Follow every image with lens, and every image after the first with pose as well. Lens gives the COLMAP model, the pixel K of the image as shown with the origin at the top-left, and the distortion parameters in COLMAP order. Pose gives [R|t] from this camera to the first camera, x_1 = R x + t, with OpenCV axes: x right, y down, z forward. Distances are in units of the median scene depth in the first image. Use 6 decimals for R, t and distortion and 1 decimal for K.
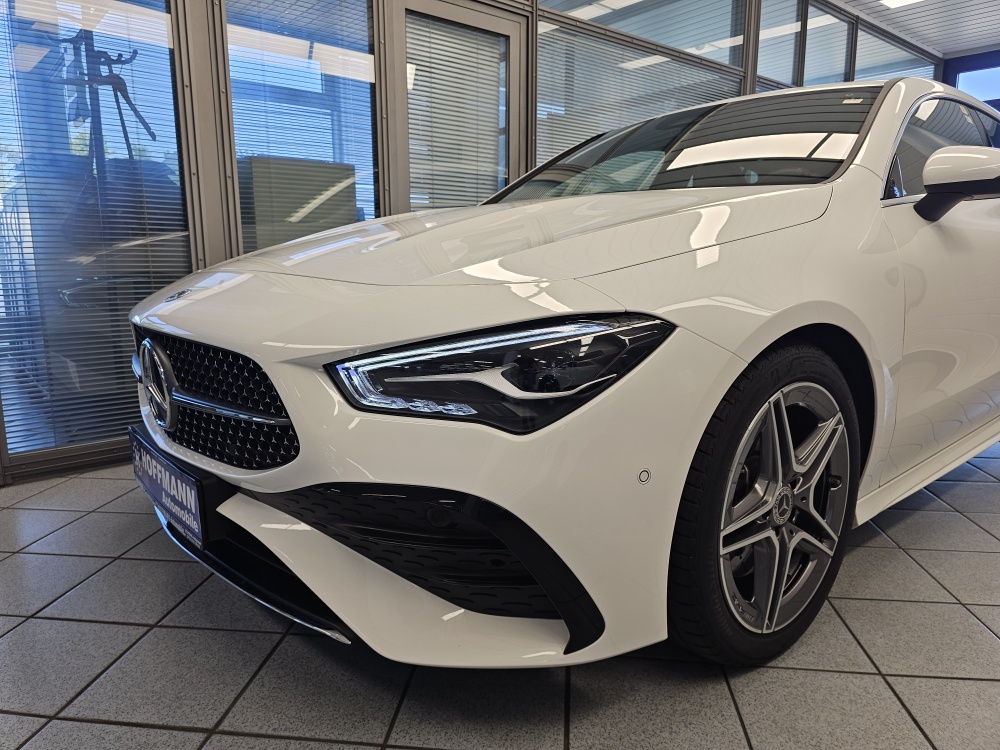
lens RADIAL K [[669.0, 0, 479.9], [0, 669.0, 372.4], [0, 0, 1]] dist [0.049999, -0.066767]
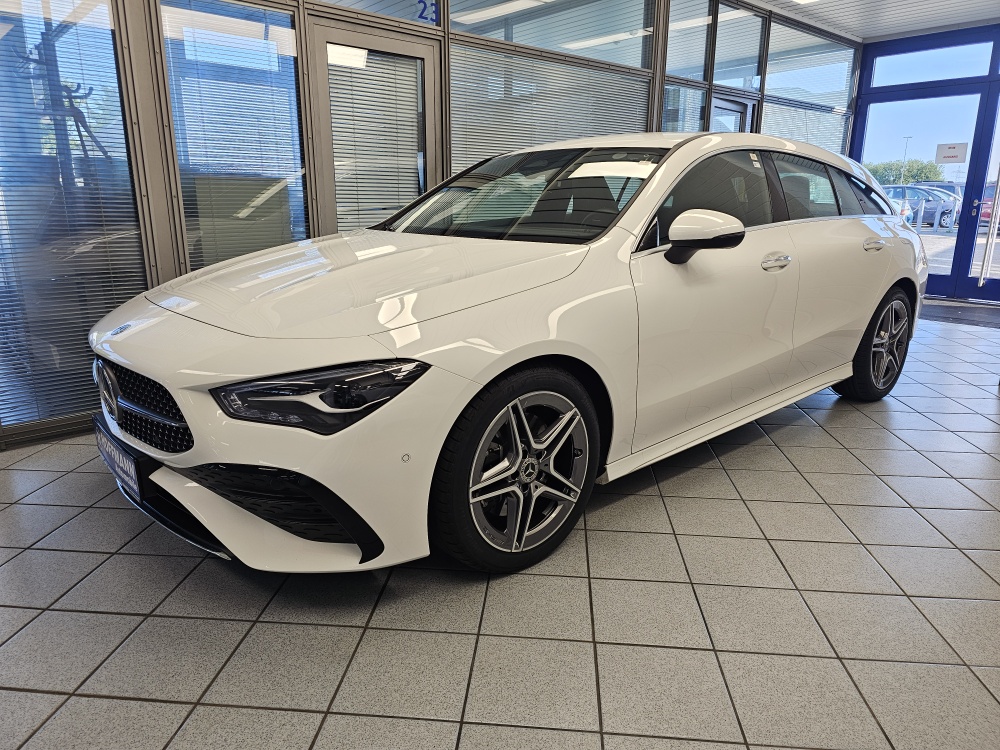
lens RADIAL K [[678.8, 0, 498.5], [0, 678.8, 365.7], [0, 0, 1]] dist [0.056404, -0.071084]
pose [[0.999481, -0.000368, 0.032210, 0.331590], [-0.002057, 0.997166, 0.075210, -0.157465], [-0.032146, -0.075237, 0.996647, -0.524965]]
